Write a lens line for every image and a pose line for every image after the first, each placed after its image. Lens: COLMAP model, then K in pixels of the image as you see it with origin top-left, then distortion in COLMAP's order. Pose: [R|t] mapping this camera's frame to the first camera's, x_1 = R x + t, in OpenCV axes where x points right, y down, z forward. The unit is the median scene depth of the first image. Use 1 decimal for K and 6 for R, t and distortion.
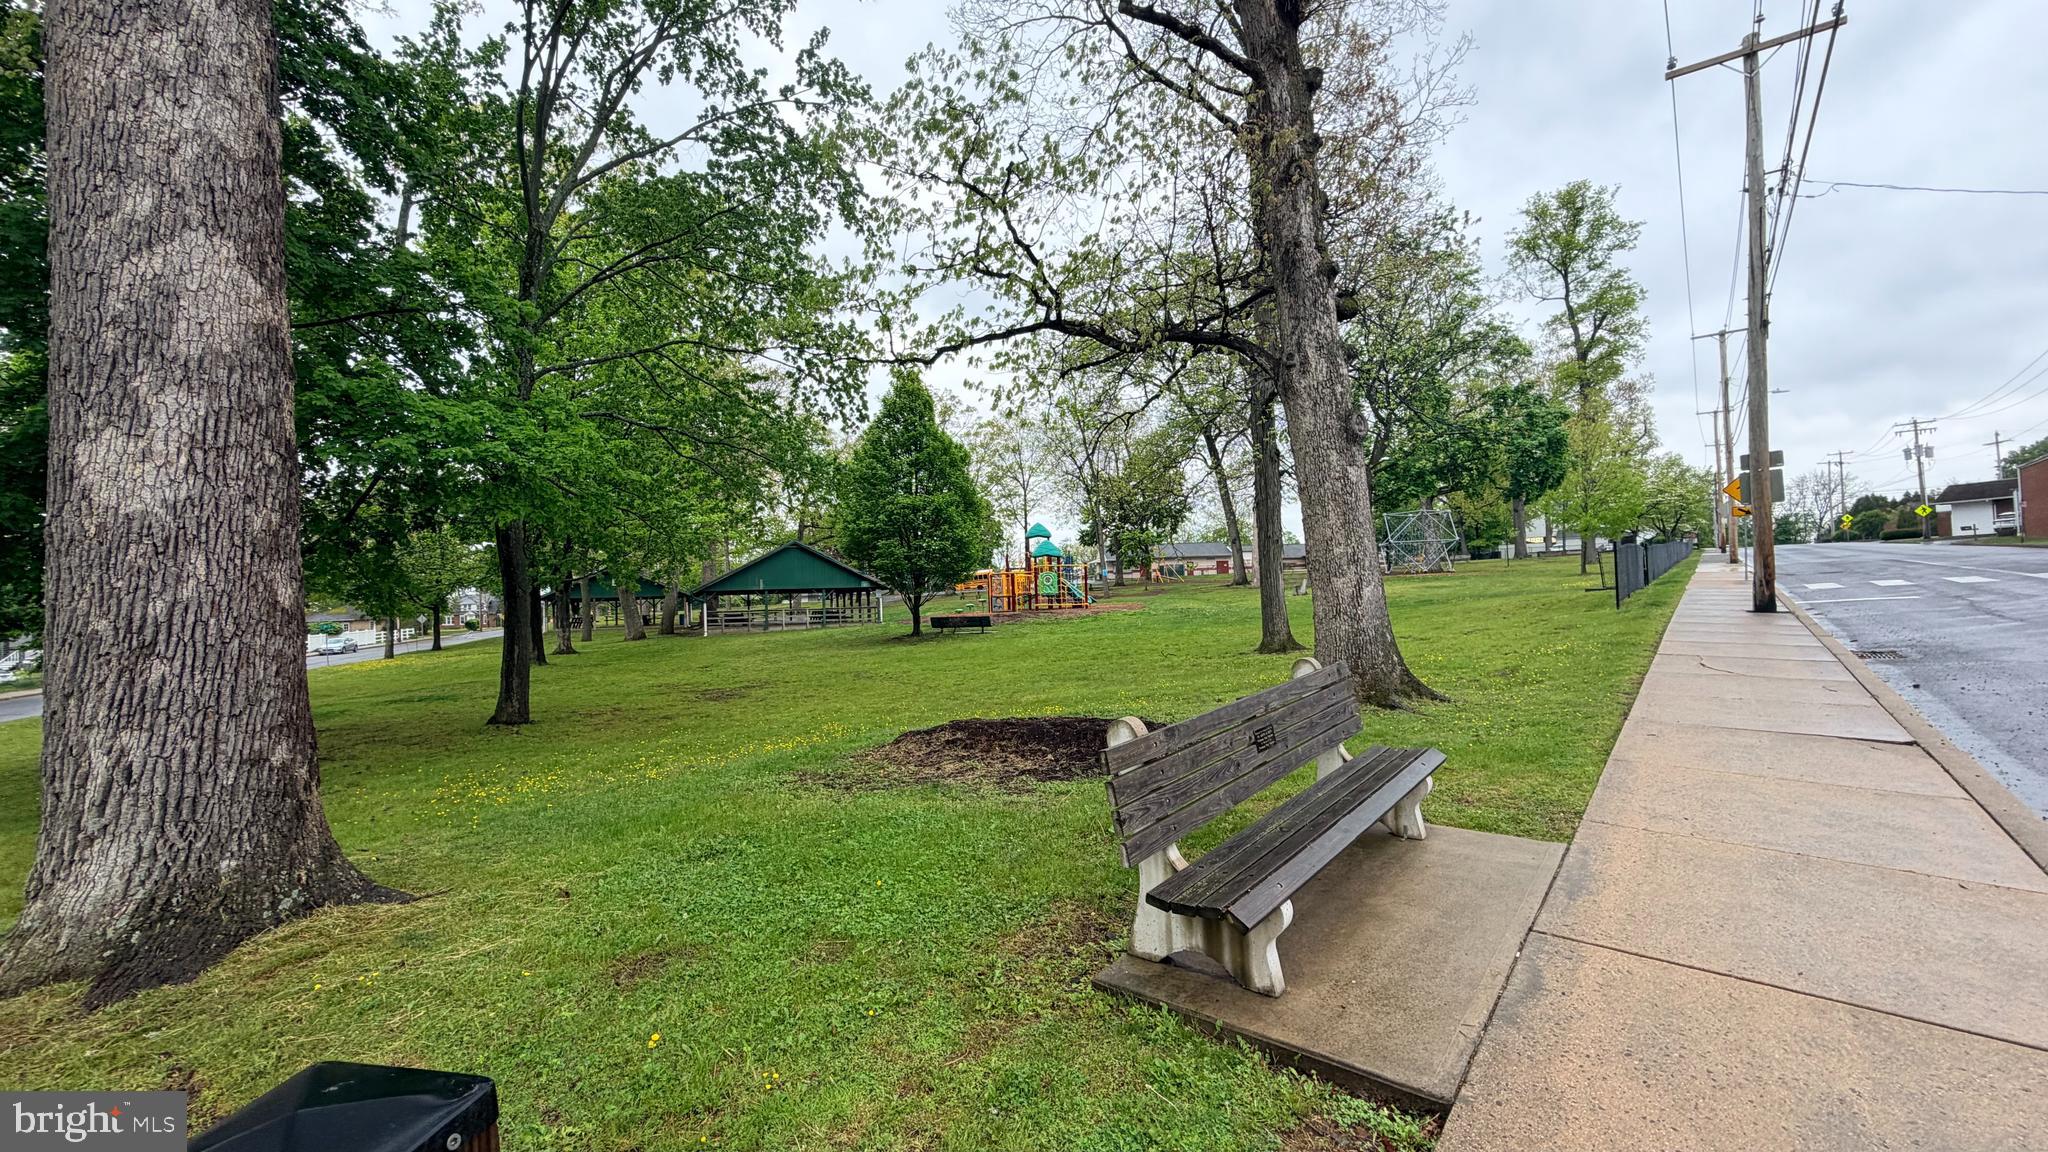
lens RADIAL K [[808.2, 0, 1015.0], [0, 808.2, 568.7], [0, 0, 1]] dist [-0.002226, 0.000334]
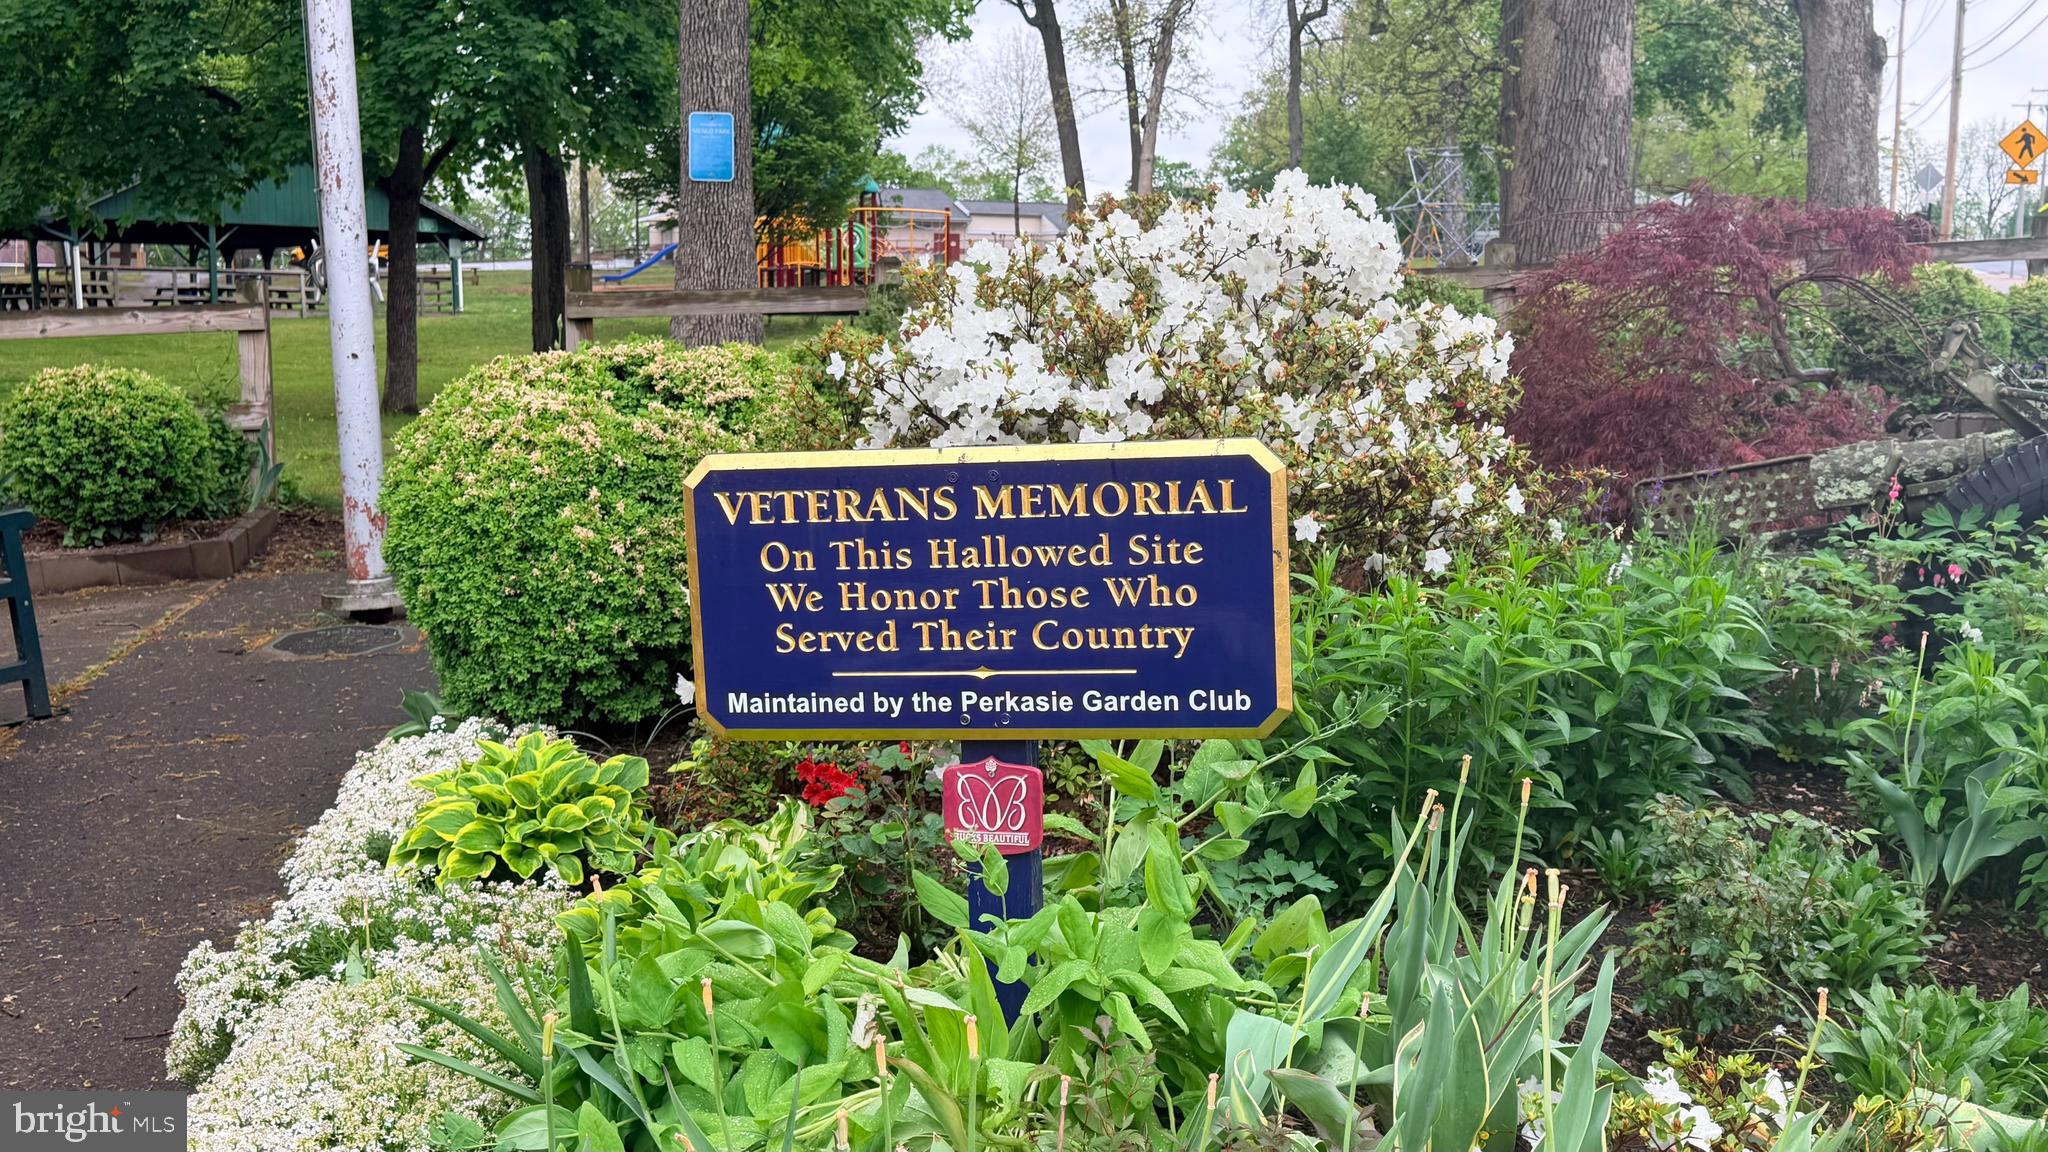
lens RADIAL K [[2008.3, 0, 1024.0], [0, 2008.3, 576.0], [0, 0, 1]] dist [0.098484, -0.004615]
pose [[0.934756, -0.005335, 0.355251, -0.209978], [-0.050899, 0.987563, 0.148759, 0.020020], [-0.351627, -0.157135, 0.922858, -0.149756]]
